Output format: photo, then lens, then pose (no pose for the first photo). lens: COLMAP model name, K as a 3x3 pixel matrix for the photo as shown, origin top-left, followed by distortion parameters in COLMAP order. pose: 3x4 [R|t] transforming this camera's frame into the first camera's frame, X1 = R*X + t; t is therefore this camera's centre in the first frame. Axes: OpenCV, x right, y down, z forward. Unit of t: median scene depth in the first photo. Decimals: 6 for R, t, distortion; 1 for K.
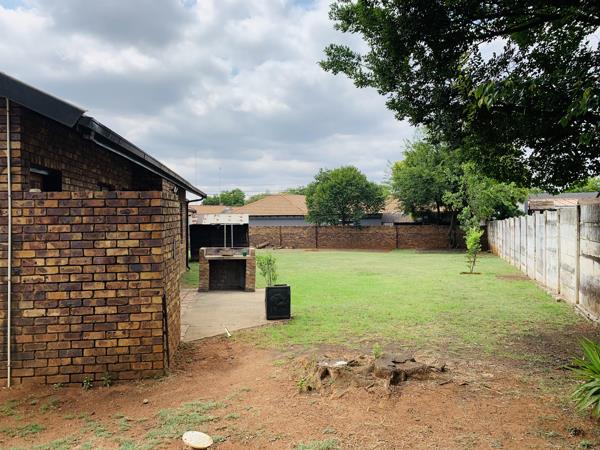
lens RADIAL K [[475.6, 0, 299.7], [0, 475.6, 224.4], [0, 0, 1]] dist [0.012387, -0.012219]
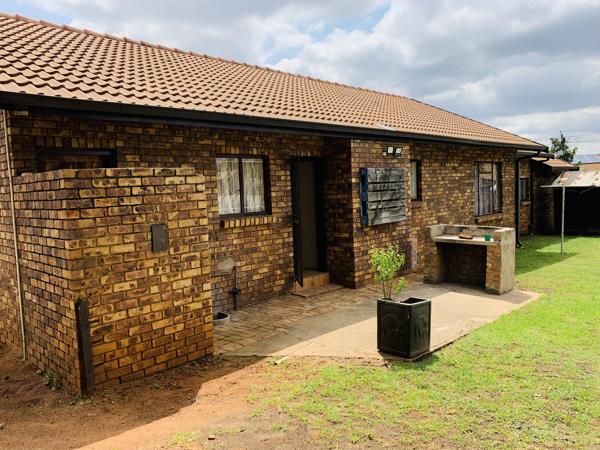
lens RADIAL K [[475.6, 0, 298.4], [0, 475.6, 225.9], [0, 0, 1]] dist [0.012387, -0.012219]
pose [[0.609371, 0.060509, -0.790573, 0.264663], [0.016413, 0.995907, 0.088876, -0.020382], [0.792716, -0.067134, 0.605884, 0.380388]]
